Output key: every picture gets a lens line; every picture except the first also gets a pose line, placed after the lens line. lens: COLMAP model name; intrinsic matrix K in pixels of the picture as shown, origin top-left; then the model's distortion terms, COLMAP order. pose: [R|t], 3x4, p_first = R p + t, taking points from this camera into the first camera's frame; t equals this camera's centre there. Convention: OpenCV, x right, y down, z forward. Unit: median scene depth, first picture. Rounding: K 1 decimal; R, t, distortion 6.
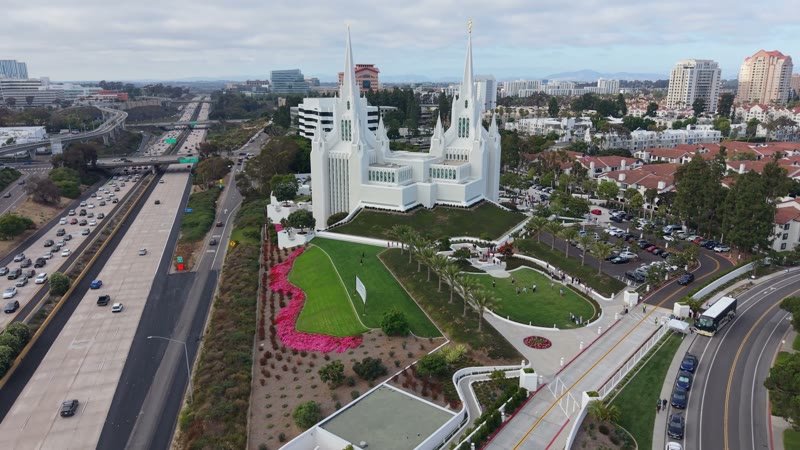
lens RADIAL K [[567.1, 0, 402.3], [0, 567.1, 223.6], [0, 0, 1]] dist [0.032051, -0.042453]
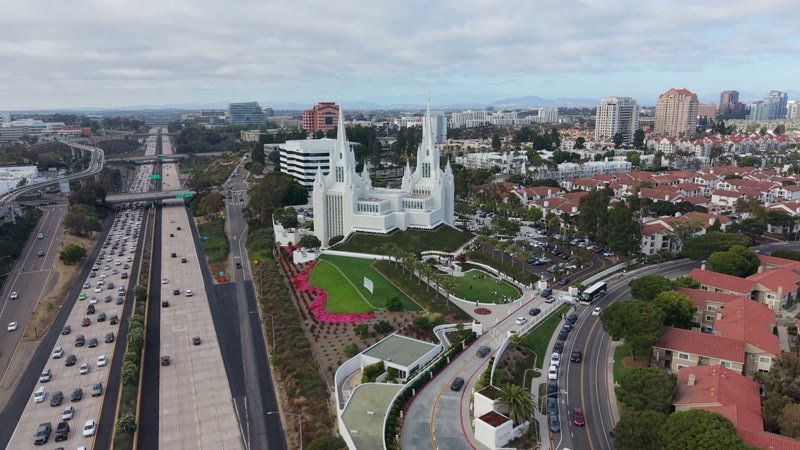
lens RADIAL K [[567.1, 0, 402.9], [0, 567.1, 220.5], [0, 0, 1]] dist [0.032051, -0.042453]
pose [[0.996146, -0.023464, 0.084510, -0.065078], [0.027573, 0.998477, -0.047784, 0.011904], [-0.083260, 0.049930, 0.995276, -0.327337]]
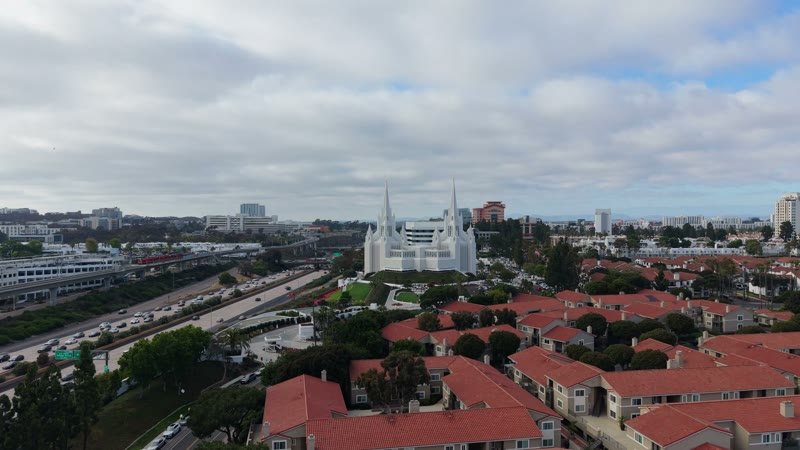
lens RADIAL K [[567.1, 0, 409.5], [0, 567.1, 241.6], [0, 0, 1]] dist [0.032051, -0.042453]
pose [[0.946496, 0.007636, -0.322624, 0.580427], [-0.074530, 0.977866, -0.195510, 0.226194], [0.313990, 0.209095, 0.926115, -0.689109]]
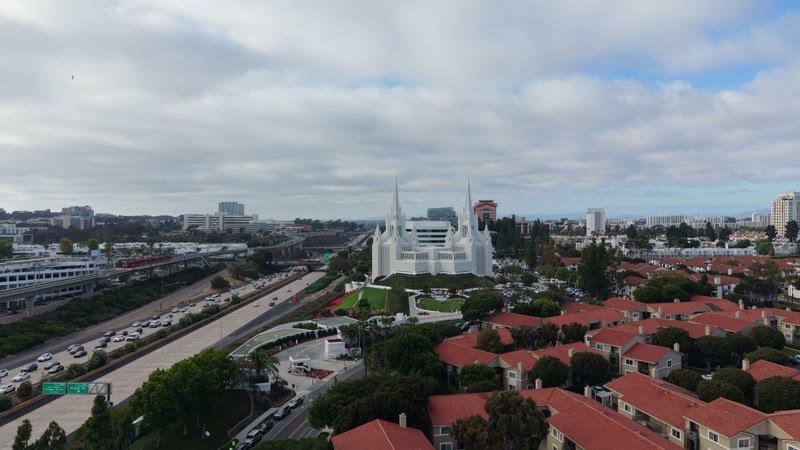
lens RADIAL K [[567.1, 0, 407.9], [0, 567.1, 219.4], [0, 0, 1]] dist [0.032051, -0.042453]
pose [[0.958485, -0.003735, -0.285119, 0.436741], [-0.065980, 0.969872, -0.234509, 0.202868], [0.277405, 0.243586, 0.929361, -0.603813]]
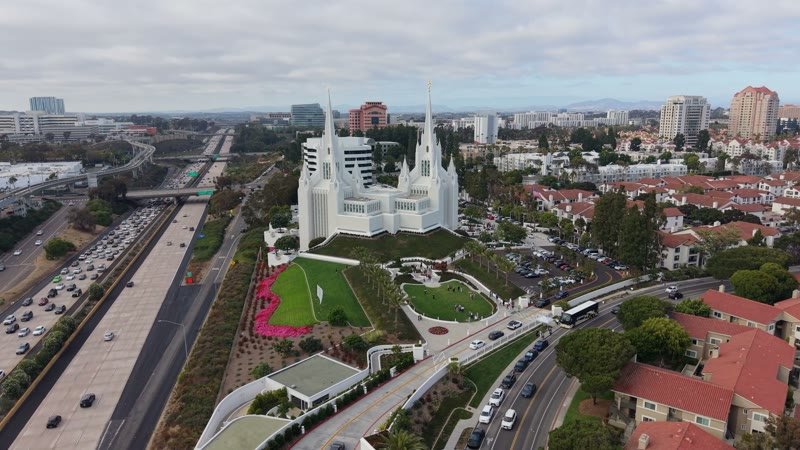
lens RADIAL K [[567.1, 0, 404.1], [0, 567.1, 219.2], [0, 0, 1]] dist [0.032051, -0.042453]
pose [[0.999361, 0.001300, -0.035710, 0.111031], [-0.003329, 0.998379, -0.056817, 0.009453], [0.035579, 0.056900, 0.997746, -0.213380]]
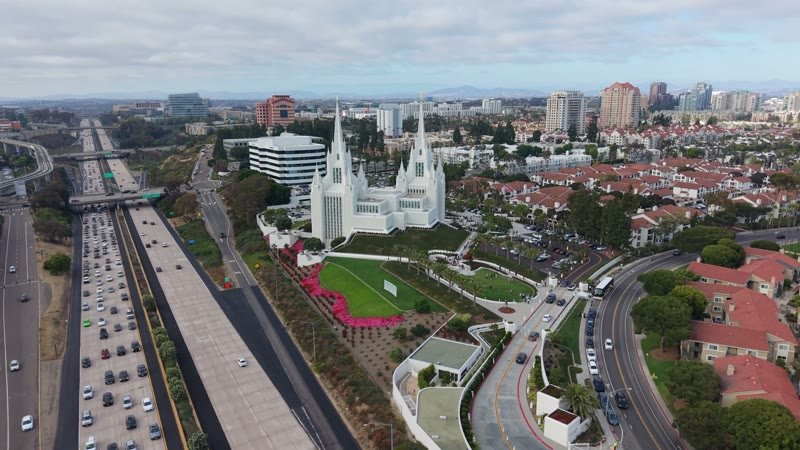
lens RADIAL K [[567.1, 0, 401.9], [0, 567.1, 222.4], [0, 0, 1]] dist [0.032051, -0.042453]
pose [[0.981107, -0.048044, 0.187407, -0.201570], [0.053168, 0.998334, -0.022408, -0.015749], [-0.186018, 0.031948, 0.982027, -0.326220]]
